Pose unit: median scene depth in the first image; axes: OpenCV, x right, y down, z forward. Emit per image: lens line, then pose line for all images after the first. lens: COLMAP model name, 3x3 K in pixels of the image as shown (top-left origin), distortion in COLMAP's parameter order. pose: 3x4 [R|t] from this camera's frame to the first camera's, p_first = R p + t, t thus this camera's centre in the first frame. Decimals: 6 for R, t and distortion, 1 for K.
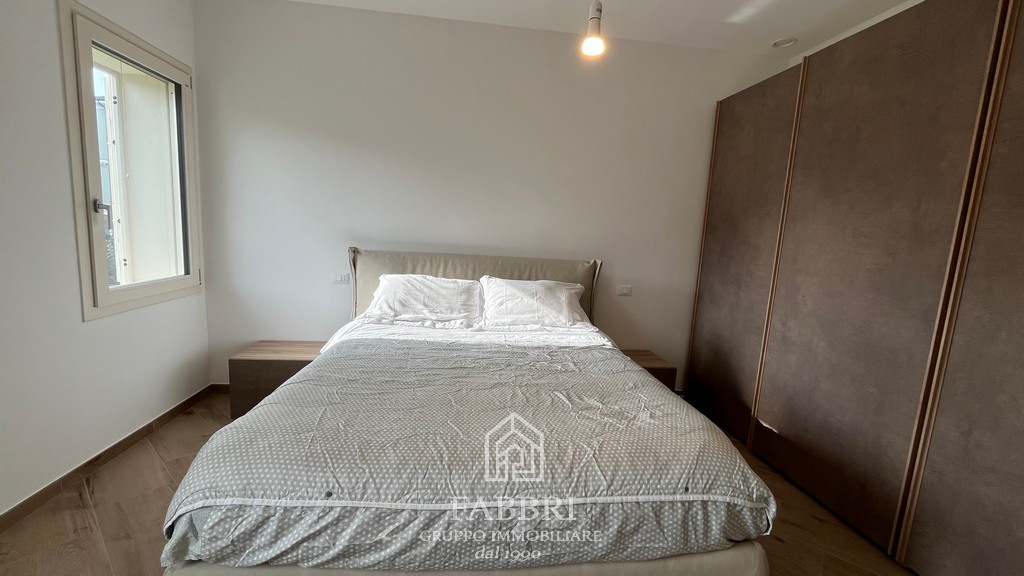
lens RADIAL K [[415.6, 0, 509.6], [0, 415.6, 287.1], [0, 0, 1]] dist [-0.001845, -0.000460]
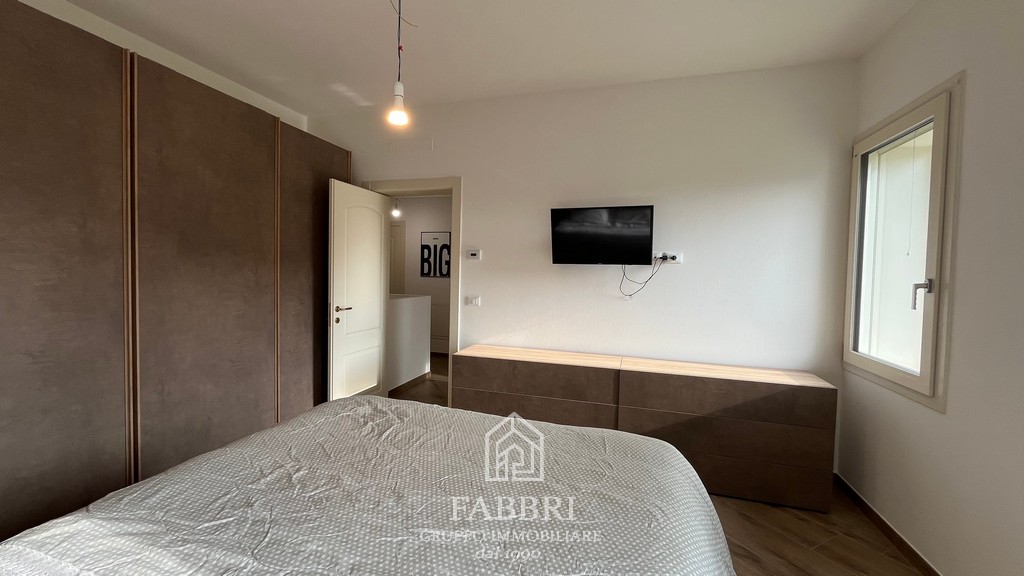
lens RADIAL K [[415.6, 0, 509.6], [0, 415.6, 287.1], [0, 0, 1]] dist [-0.001845, -0.000460]
pose [[-0.912894, -0.094424, 0.397125, -0.315344], [-0.021227, 0.982542, 0.184824, -0.172853], [-0.407644, 0.160295, -0.898962, 1.046678]]
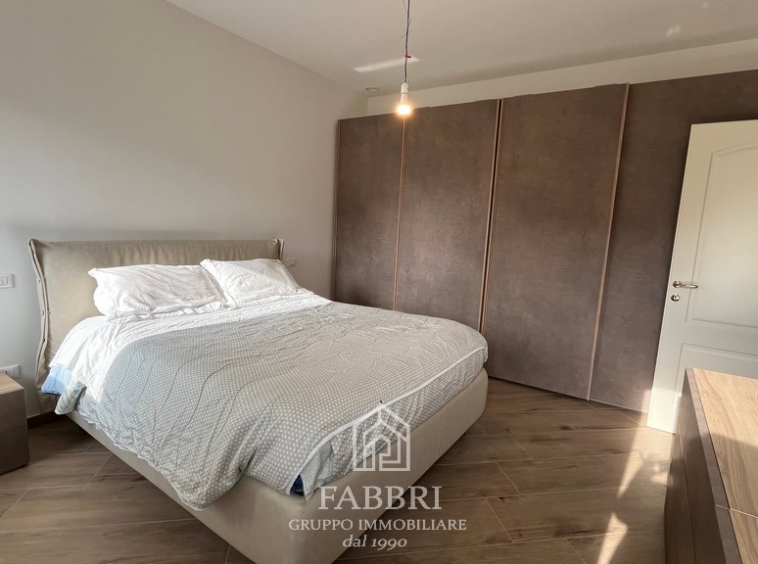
lens RADIAL K [[407.1, 0, 376.7], [0, 407.1, 281.1], [0, 0, 1]] dist [-0.002136, 0.000031]
pose [[0.656084, -0.130481, 0.743322, -0.605152], [0.091867, 0.991424, 0.092947, -0.033314], [-0.749075, 0.007305, 0.662445, 0.006486]]
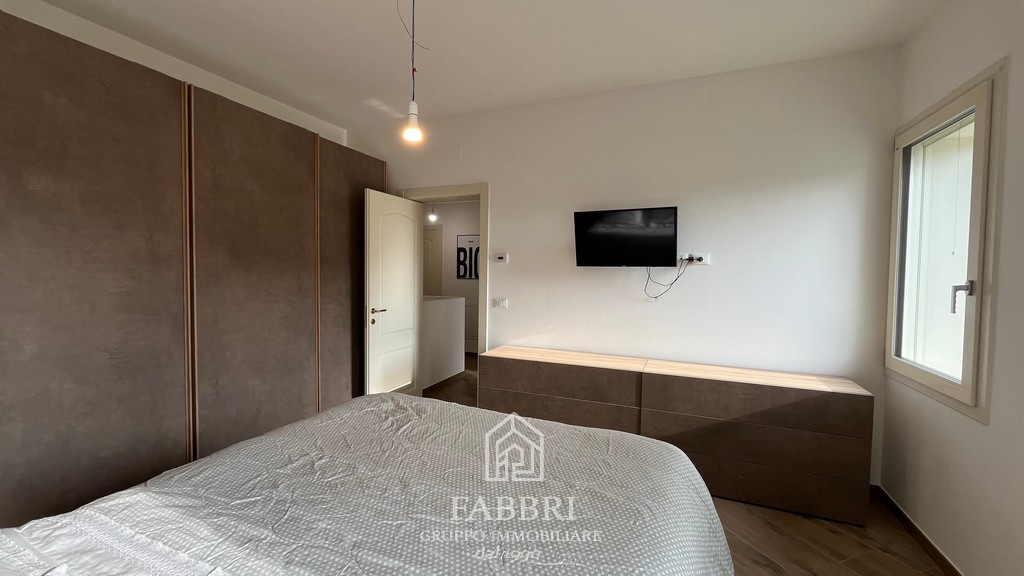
lens RADIAL K [[415.6, 0, 509.6], [0, 415.6, 287.1], [0, 0, 1]] dist [-0.001845, -0.000460]
pose [[-0.867383, -0.089583, 0.489511, -0.375981], [0.002987, 0.982709, 0.185133, -0.185730], [-0.497632, 0.162044, -0.852118, 1.046920]]
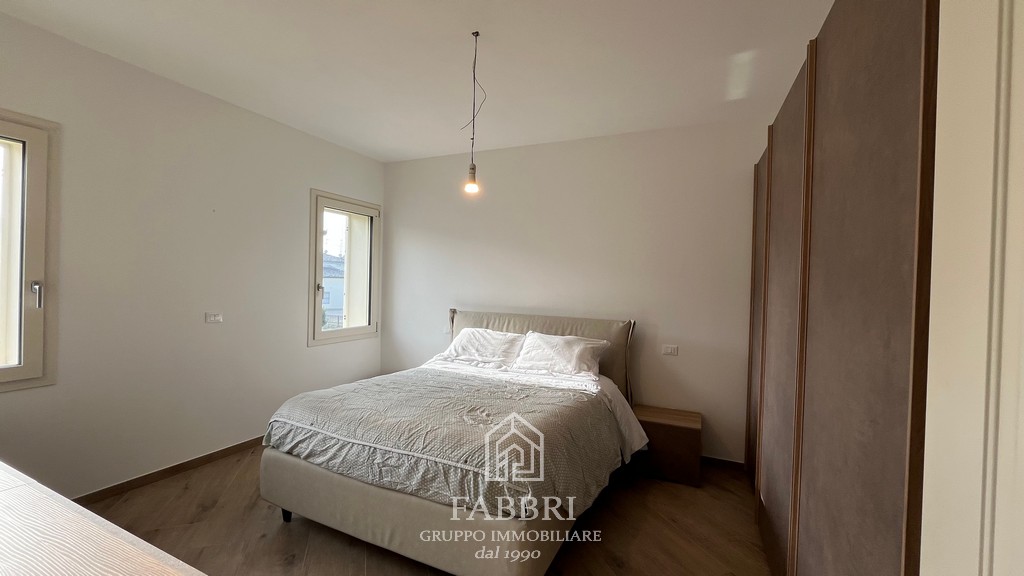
lens RADIAL K [[415.6, 0, 509.6], [0, 415.6, 287.1], [0, 0, 1]] dist [-0.001845, -0.000460]
pose [[0.853943, -0.027611, -0.519634, 0.620382], [-0.050798, 0.989399, -0.136050, 0.018425], [0.517882, 0.142575, 0.843487, -0.145546]]
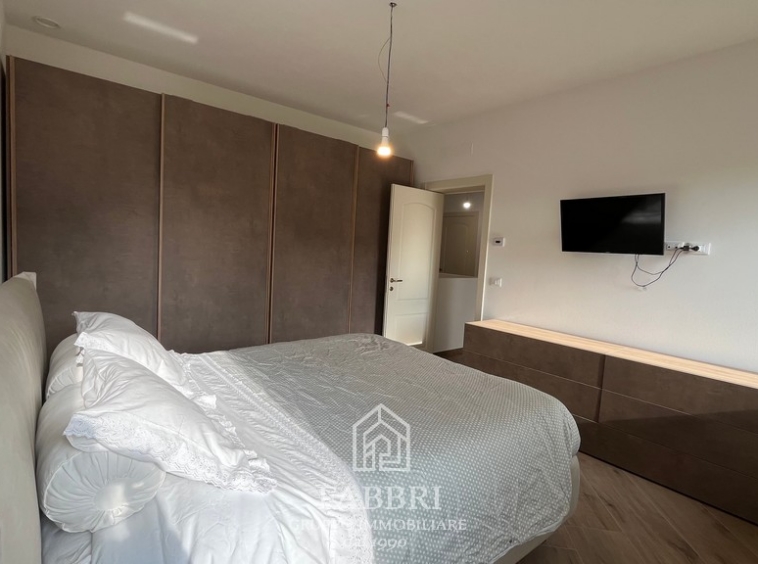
lens RADIAL K [[407.1, 0, 376.7], [0, 407.1, 281.1], [0, 0, 1]] dist [-0.002136, 0.000031]
pose [[-0.533239, -0.156343, 0.831392, -0.707037], [0.026004, 0.979281, 0.200831, -0.198021], [-0.845565, 0.128710, -0.518126, 1.054946]]
